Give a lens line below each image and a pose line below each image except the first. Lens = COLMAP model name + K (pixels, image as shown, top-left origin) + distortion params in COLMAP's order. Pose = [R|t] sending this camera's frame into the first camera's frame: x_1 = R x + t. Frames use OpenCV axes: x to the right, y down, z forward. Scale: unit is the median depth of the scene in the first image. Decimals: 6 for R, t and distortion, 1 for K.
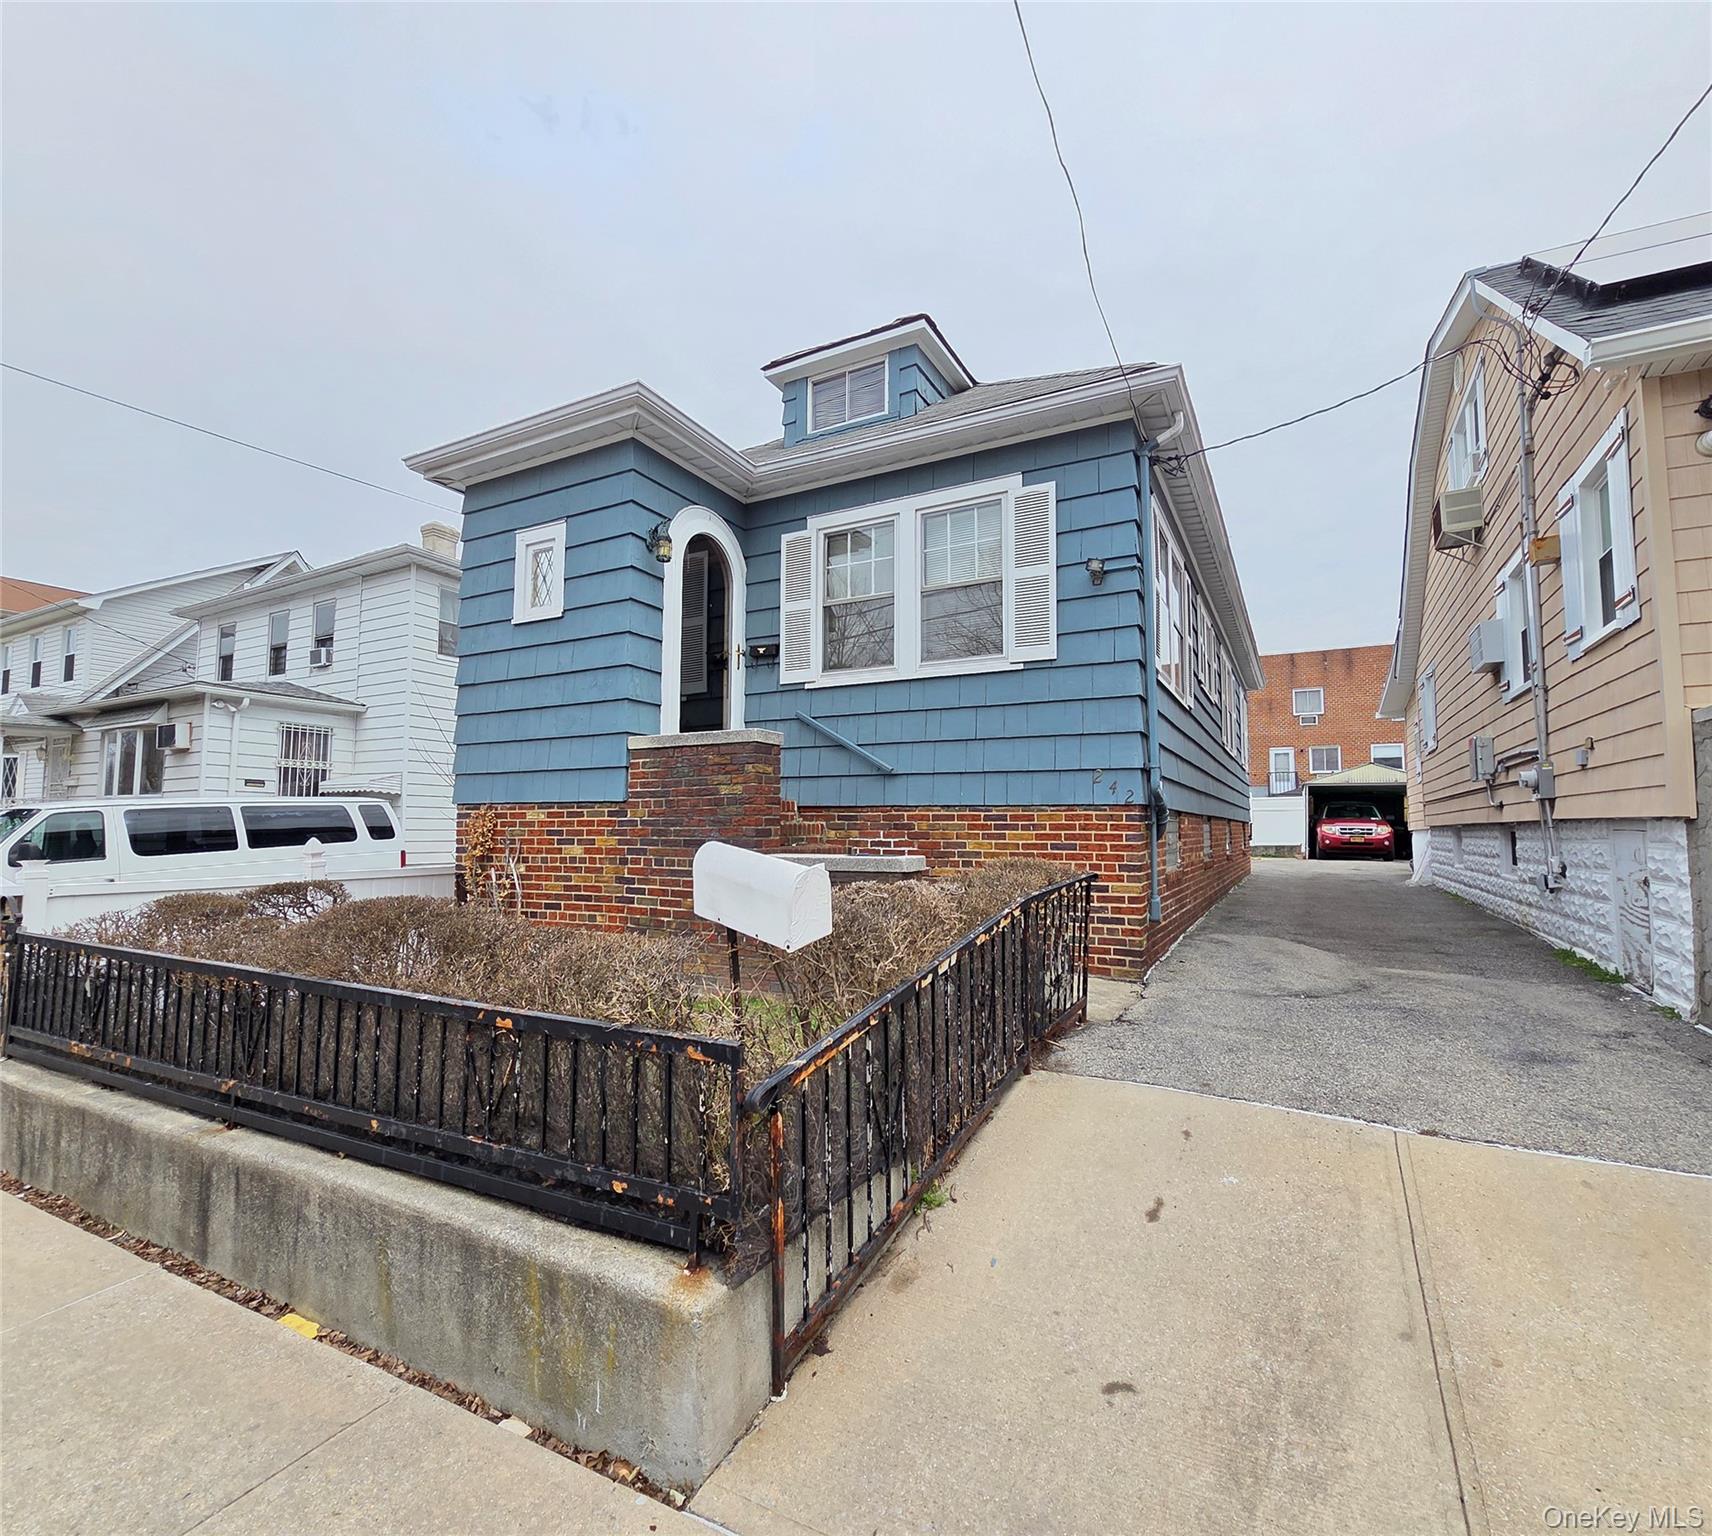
lens RADIAL K [[824.5, 0, 859.9], [0, 824.5, 769.8], [0, 0, 1]] dist [0.000982, -0.000583]
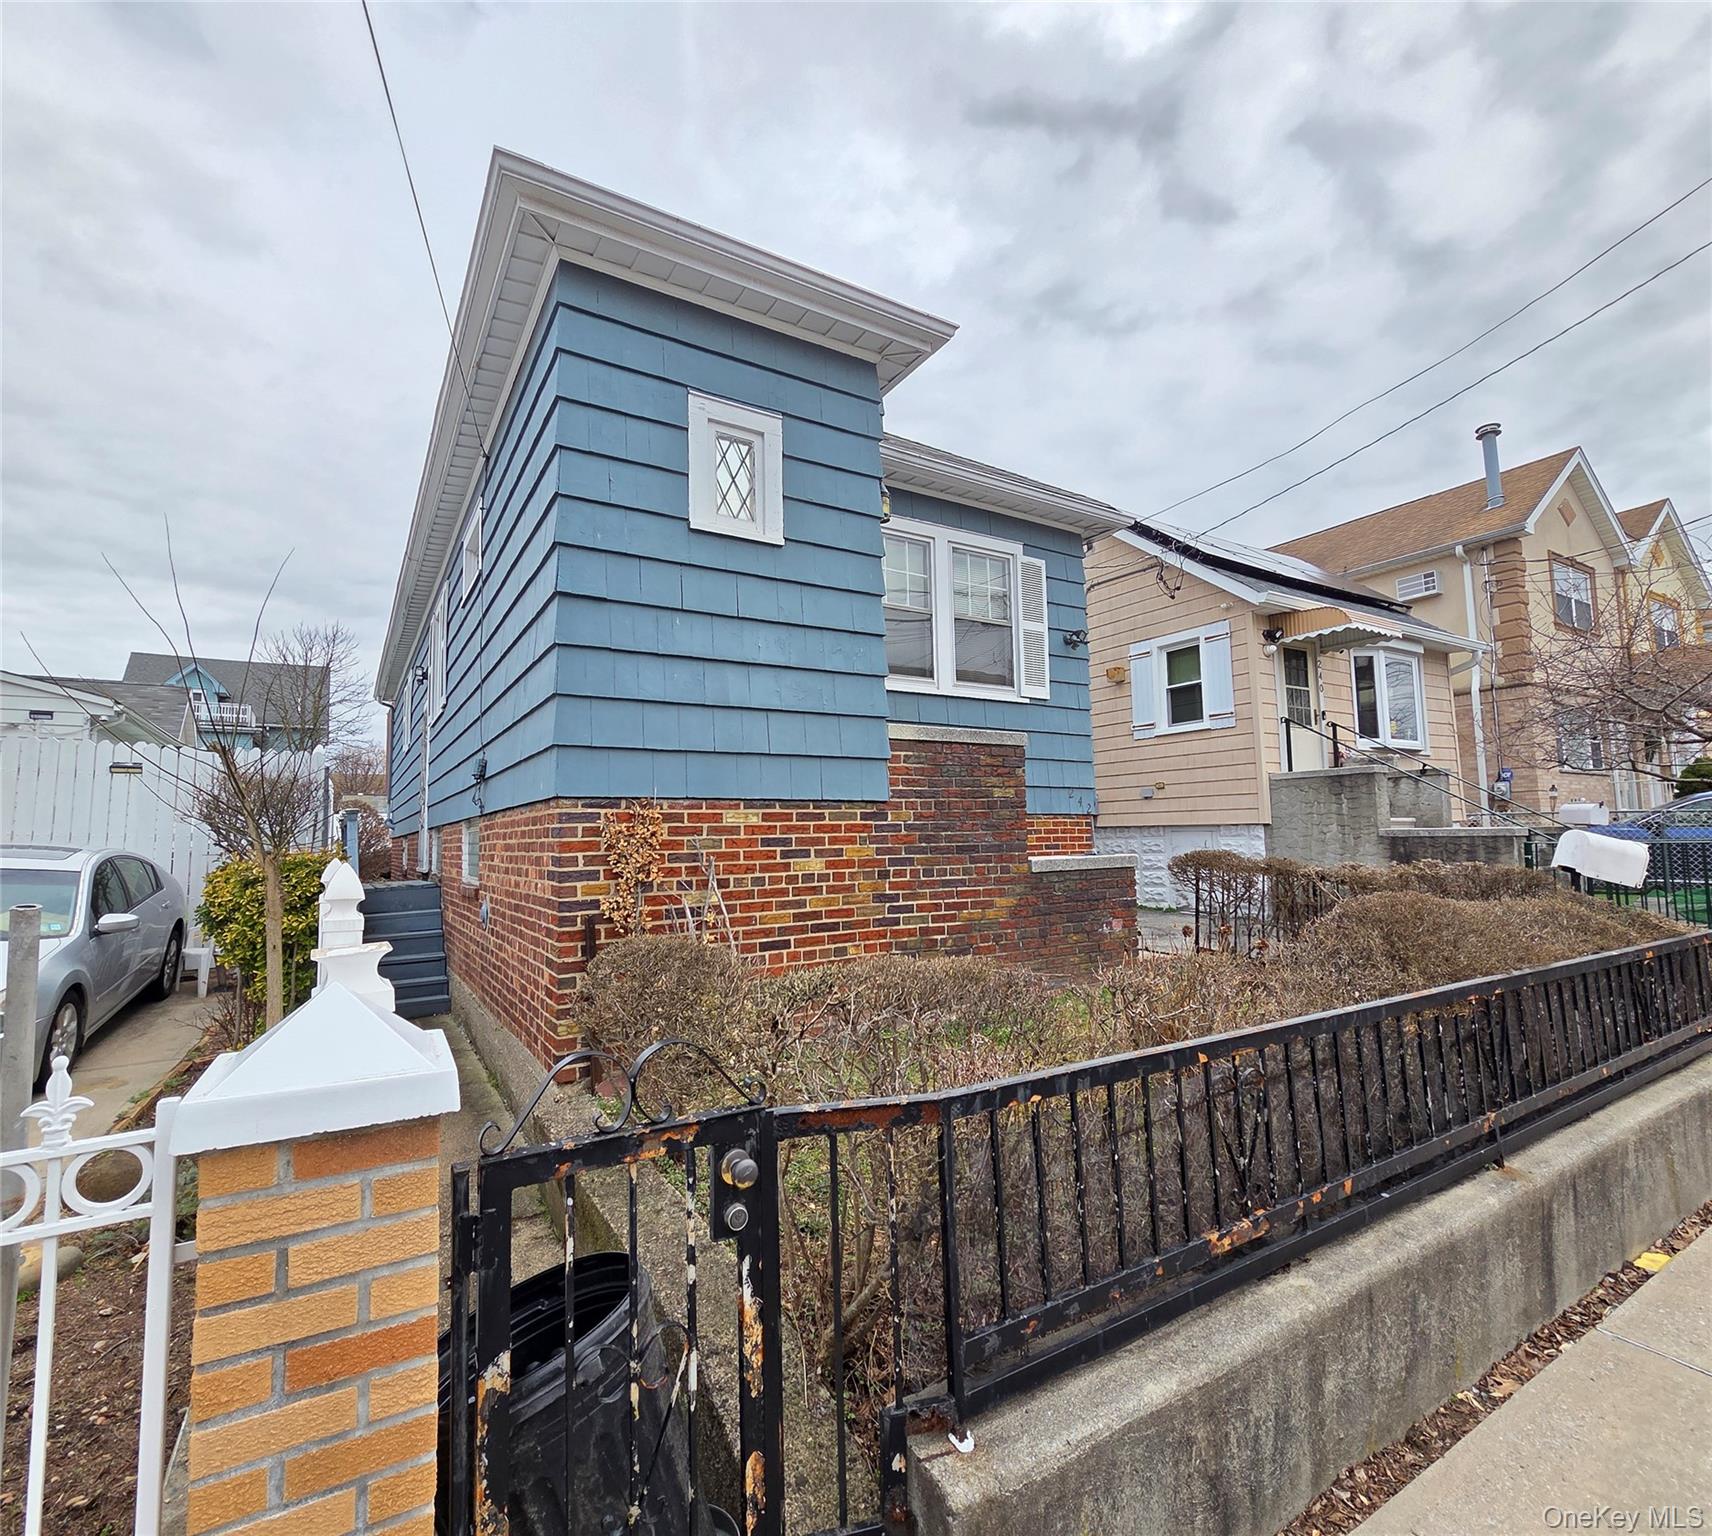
lens RADIAL K [[822.1, 0, 845.1], [0, 822.1, 767.5], [0, 0, 1]] dist [0.001058, 0.000862]
pose [[0.515333, 0.064377, 0.854569, -0.968787], [-0.042790, 0.997864, -0.049368, 0.045045], [-0.855921, -0.011126, 0.516987, 0.588729]]
